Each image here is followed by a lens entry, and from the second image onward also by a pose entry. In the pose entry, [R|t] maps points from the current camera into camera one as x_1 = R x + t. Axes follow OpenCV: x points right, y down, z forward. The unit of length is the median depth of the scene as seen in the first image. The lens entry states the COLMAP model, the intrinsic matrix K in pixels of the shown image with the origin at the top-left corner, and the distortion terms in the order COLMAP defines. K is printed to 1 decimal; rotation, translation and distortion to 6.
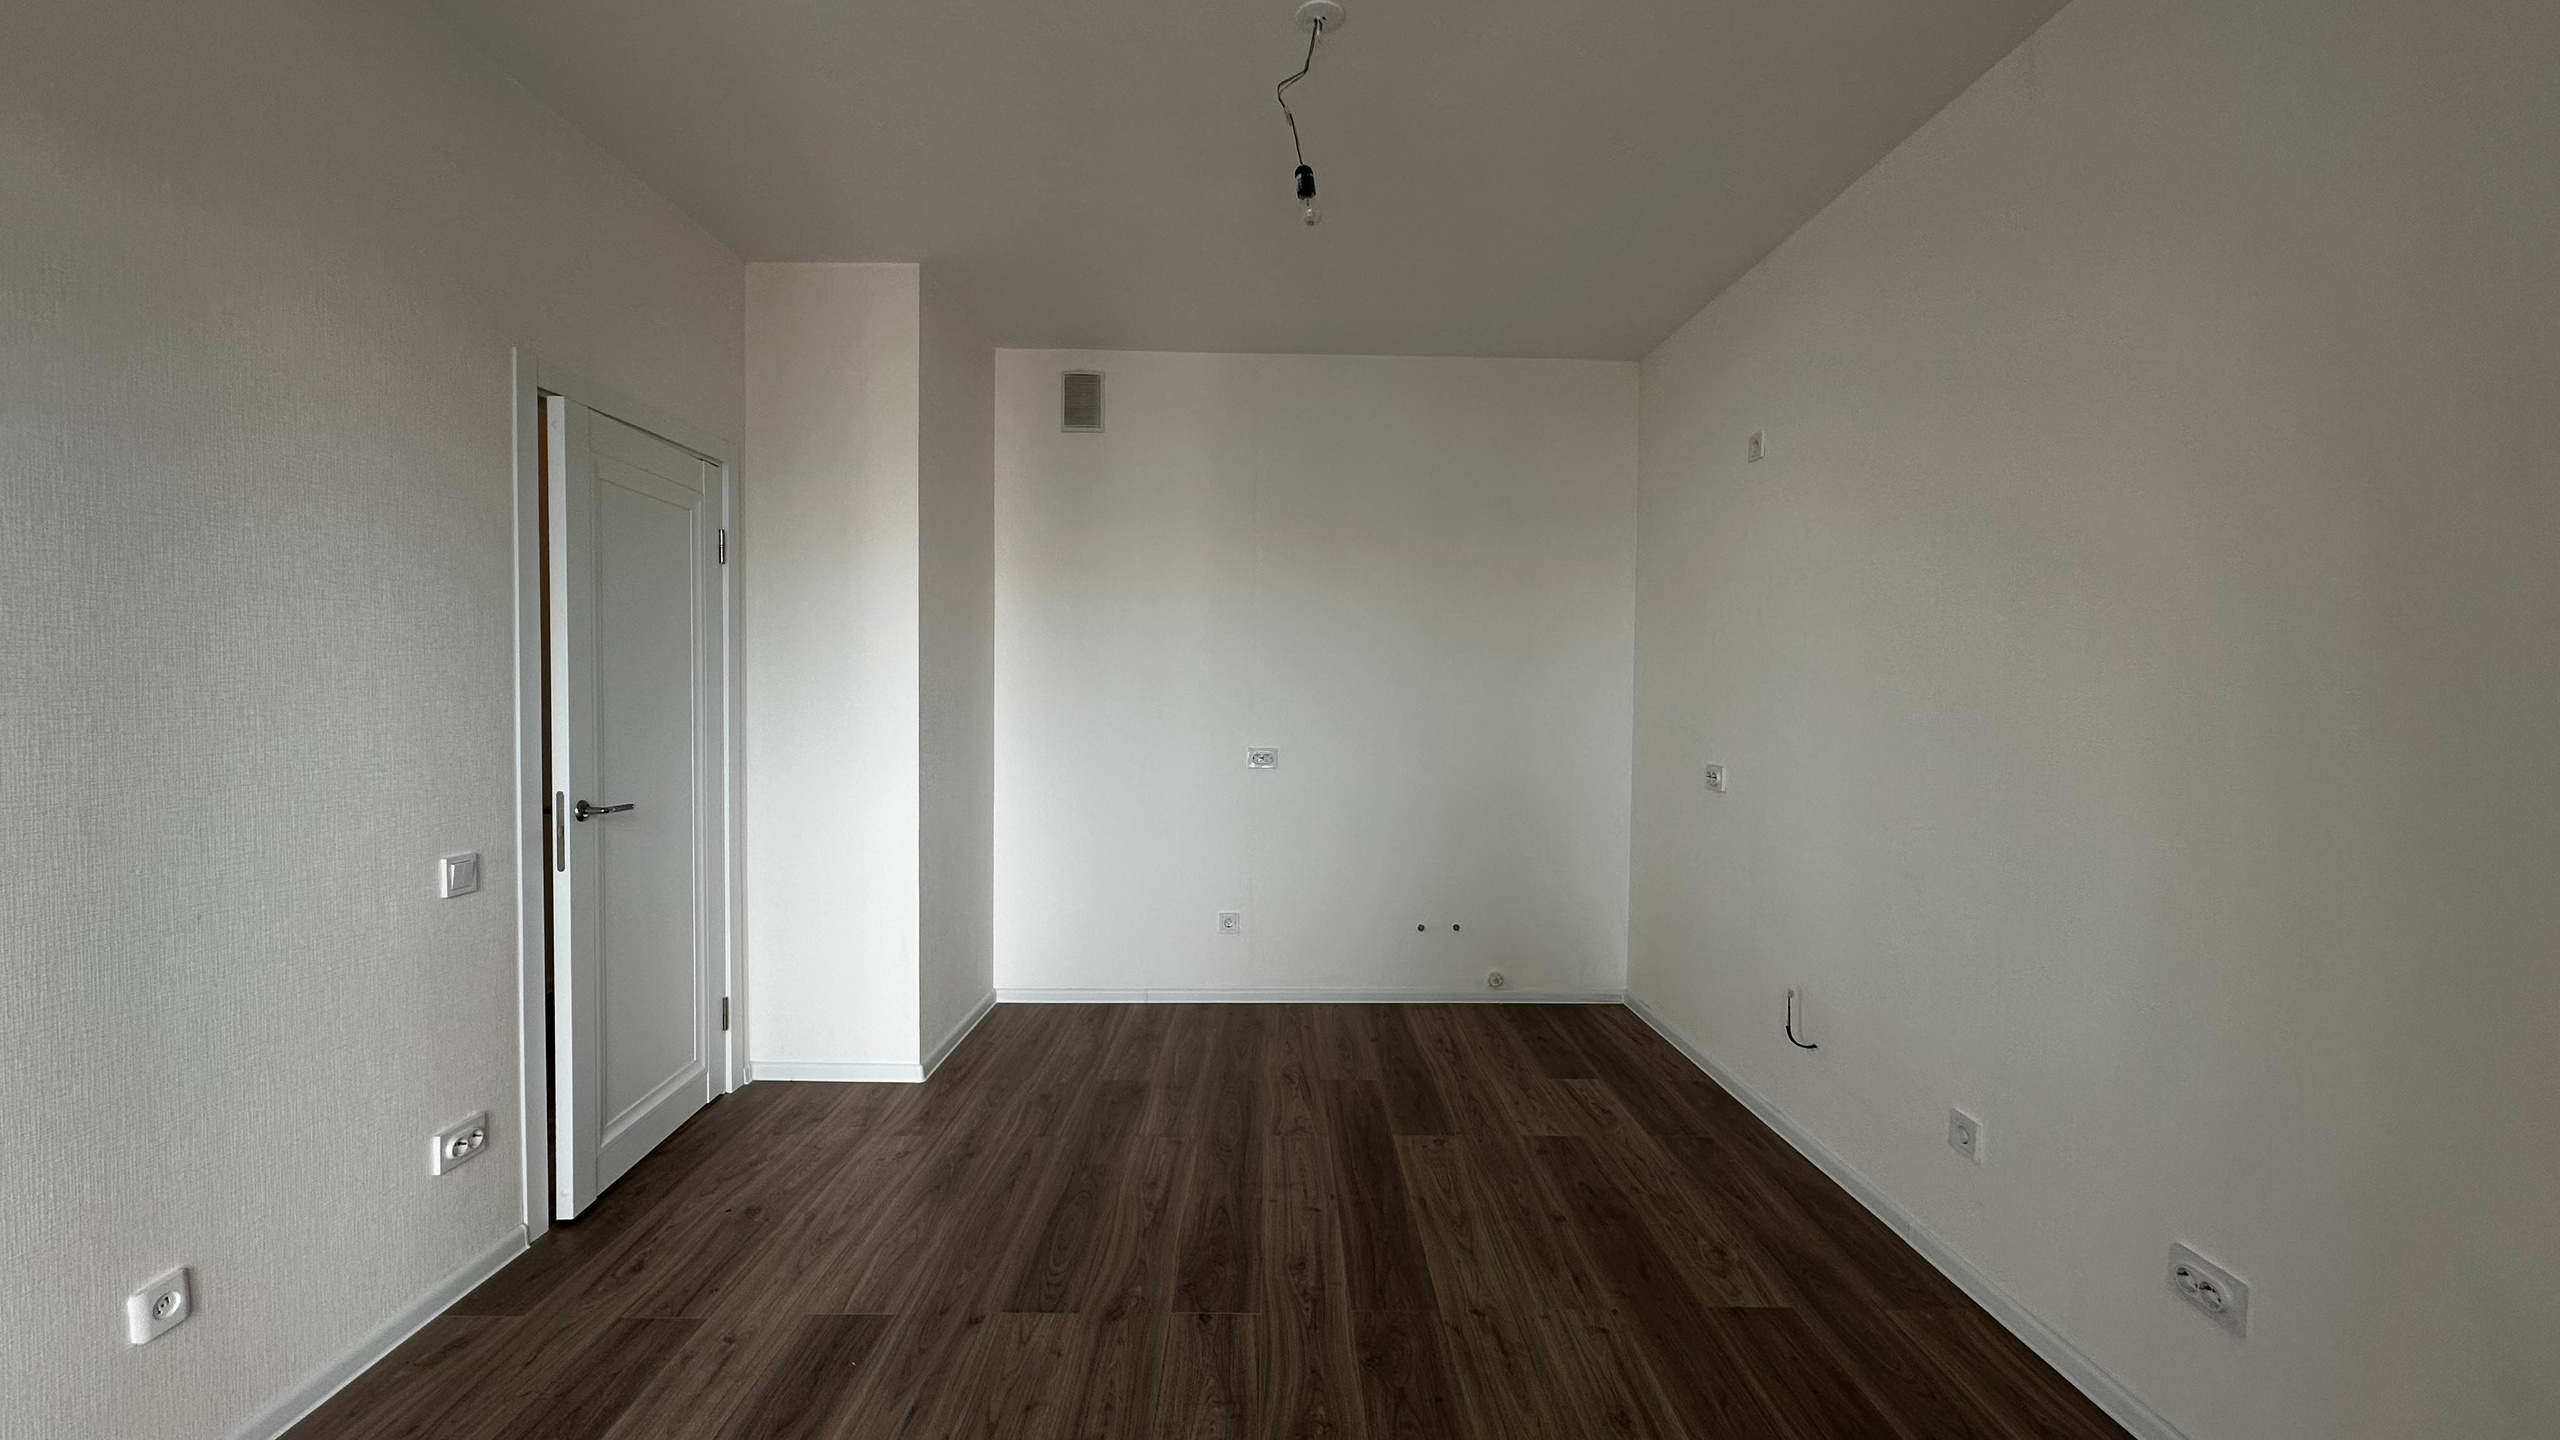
lens RADIAL K [[1031.6, 0, 1271.8], [0, 1031.6, 731.7], [0, 0, 1]] dist [-0.003089, -0.000466]
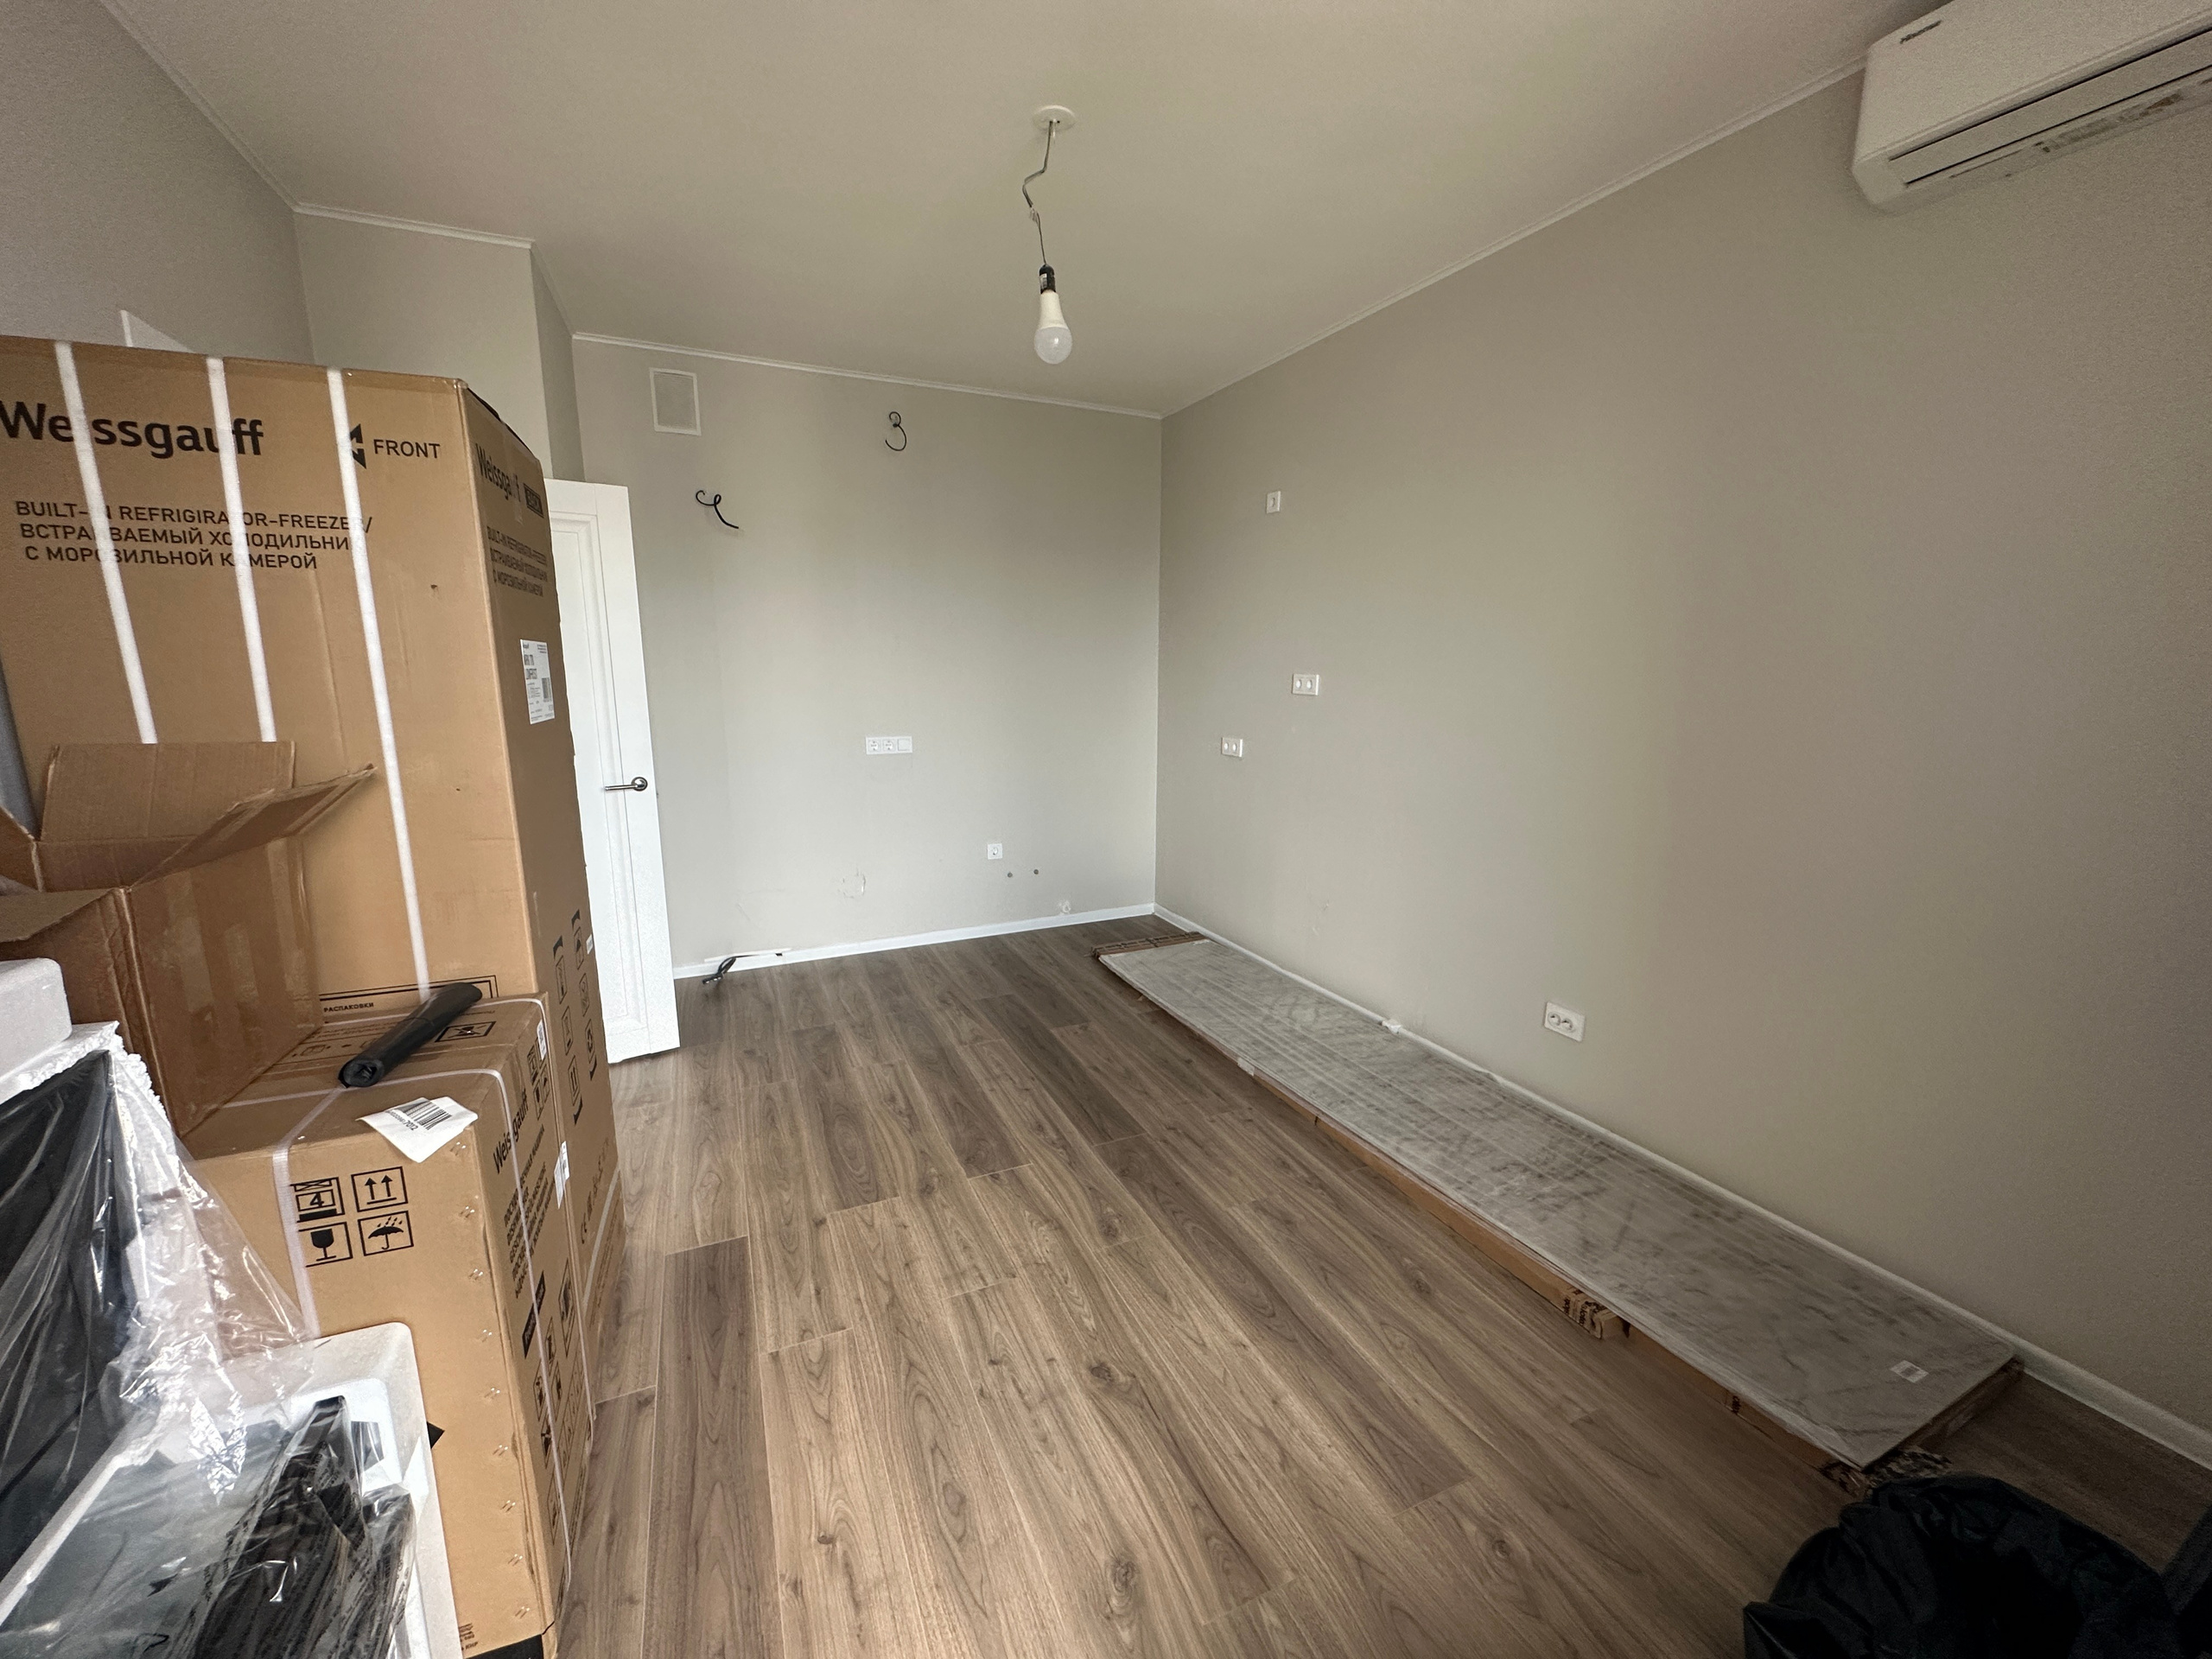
lens RADIAL K [[887.3, 0, 1111.9], [0, 887.3, 830.8], [0, 0, 1]] dist [-0.010363, 0.000025]
pose [[0.909471, -0.085486, 0.406884, -0.287722], [0.026285, 0.988498, 0.148930, -0.035000], [-0.414935, -0.124752, 0.901258, -0.037641]]
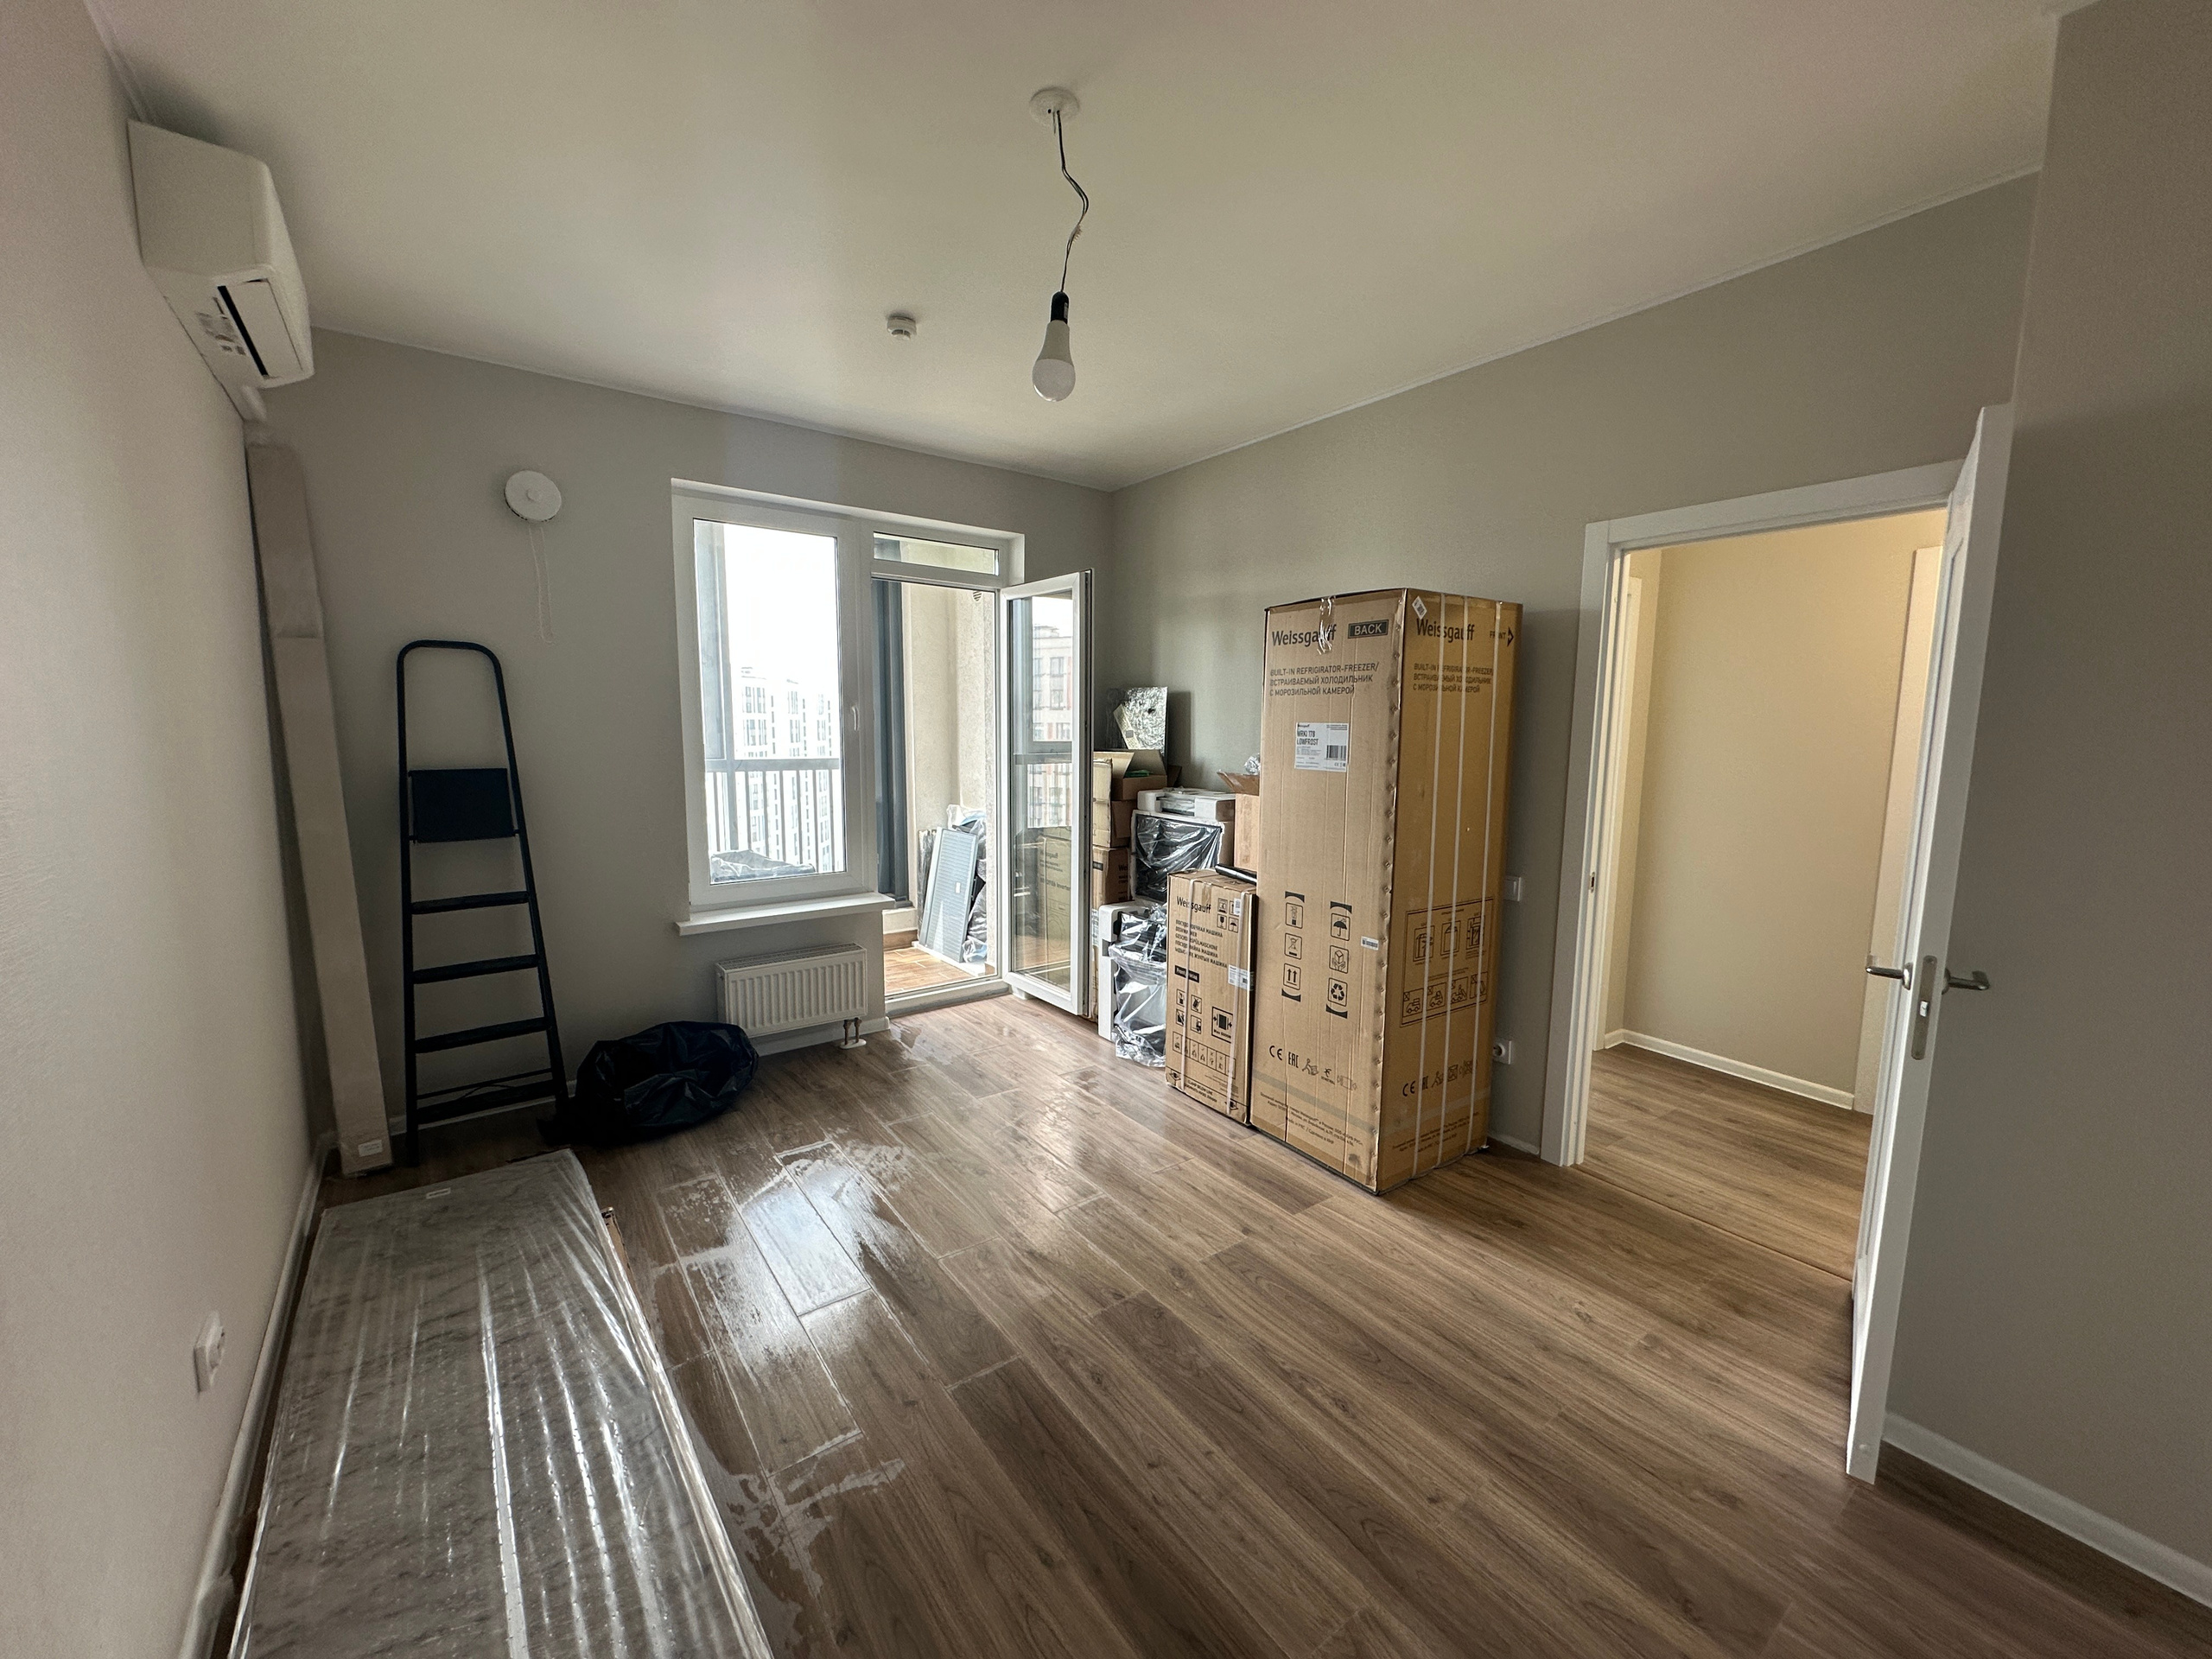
lens RADIAL K [[887.3, 0, 1111.7], [0, 887.3, 829.6], [0, 0, 1]] dist [-0.010363, 0.000025]
pose [[-0.806447, 0.056315, -0.588619, 0.423656], [-0.043983, 0.986984, 0.154688, -0.111517], [0.589669, 0.150637, -0.793473, 1.401633]]
